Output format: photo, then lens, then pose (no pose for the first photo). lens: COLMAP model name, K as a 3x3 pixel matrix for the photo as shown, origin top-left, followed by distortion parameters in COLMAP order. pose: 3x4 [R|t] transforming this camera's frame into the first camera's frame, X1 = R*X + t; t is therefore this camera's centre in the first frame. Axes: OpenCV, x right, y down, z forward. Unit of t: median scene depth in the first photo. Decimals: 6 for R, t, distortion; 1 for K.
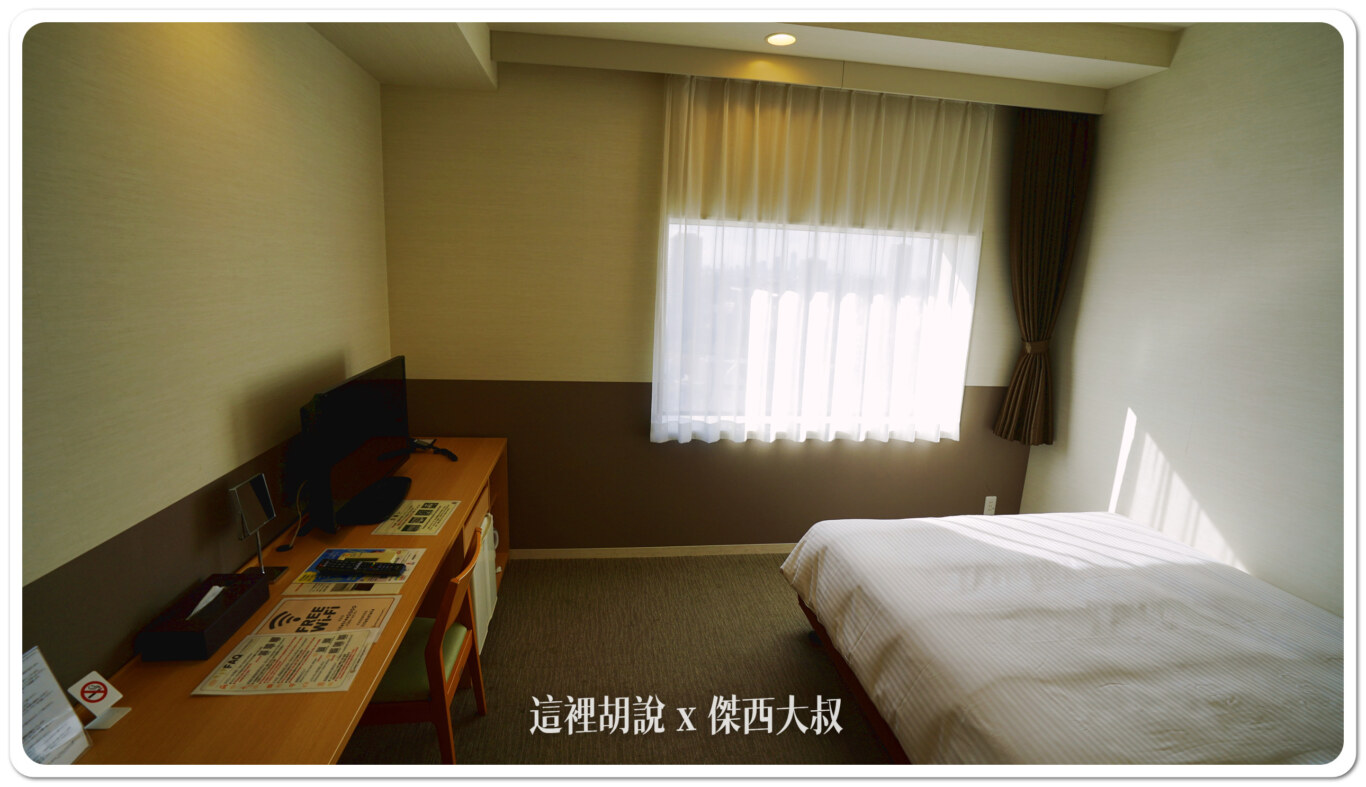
lens RADIAL K [[609.6, 0, 680.0], [0, 609.6, 390.1], [0, 0, 1]] dist [-0.075818, 0.029692]
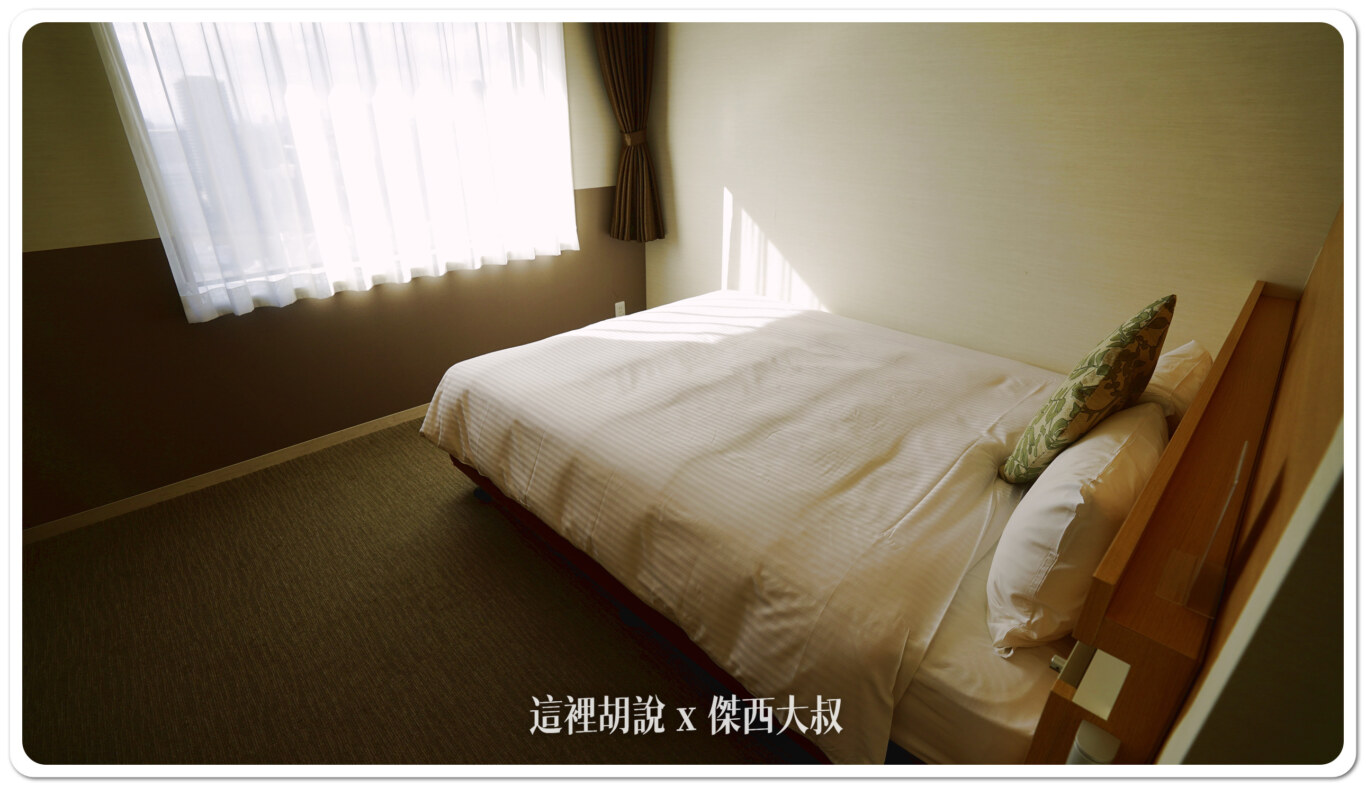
lens RADIAL K [[609.6, 0, 680.0], [0, 609.6, 390.1], [0, 0, 1]] dist [-0.075818, 0.029692]
pose [[0.801036, -0.282320, 0.527860, 0.039073], [0.146223, 0.947371, 0.284794, 0.069182], [-0.580482, -0.150944, 0.800160, 0.170534]]
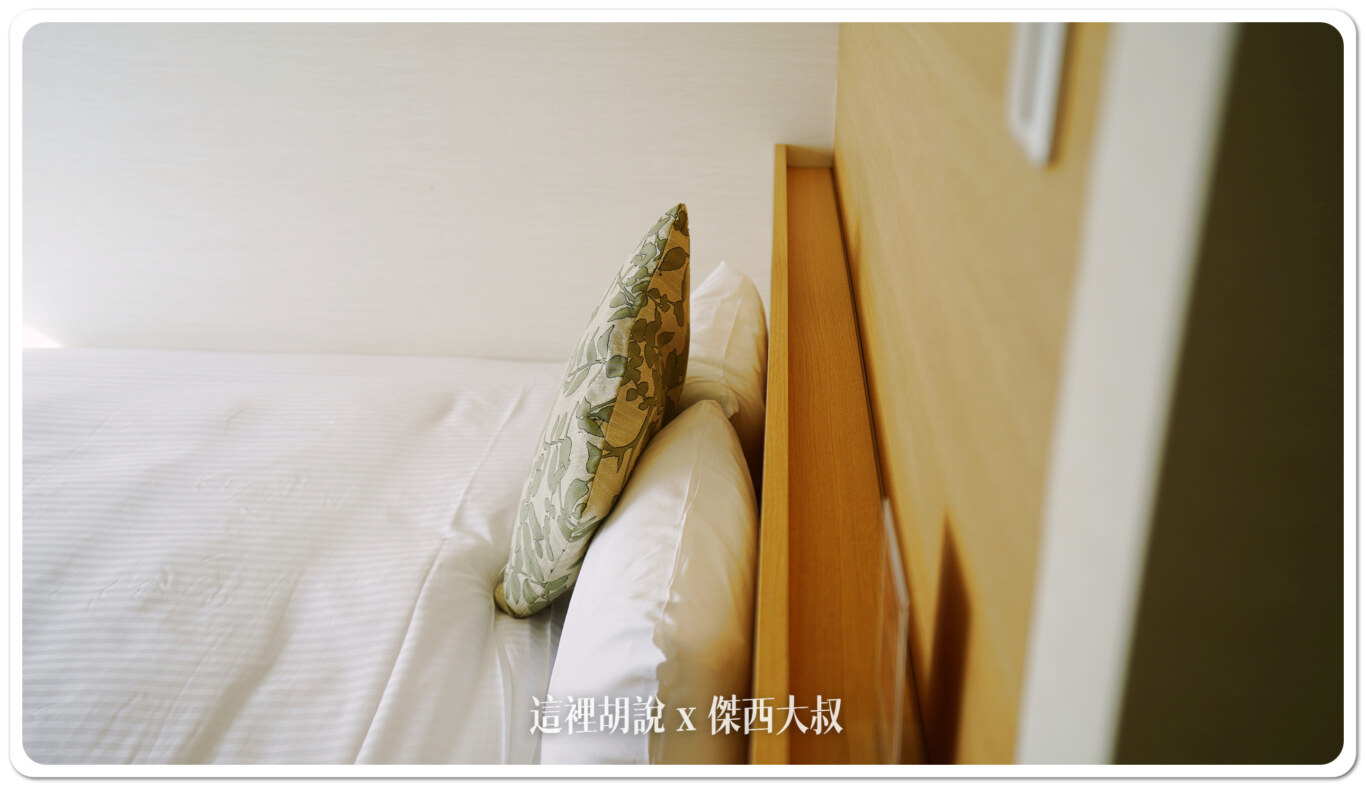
lens RADIAL K [[1238.0, 0, 683.0], [0, 1238.0, 393.5], [0, 0, 1]] dist [0.068951, 0.004122]
pose [[0.197638, -0.410827, 0.890034, 0.109124], [0.194390, 0.906337, 0.375187, 0.055338], [-0.960808, 0.098862, 0.258987, 0.196127]]
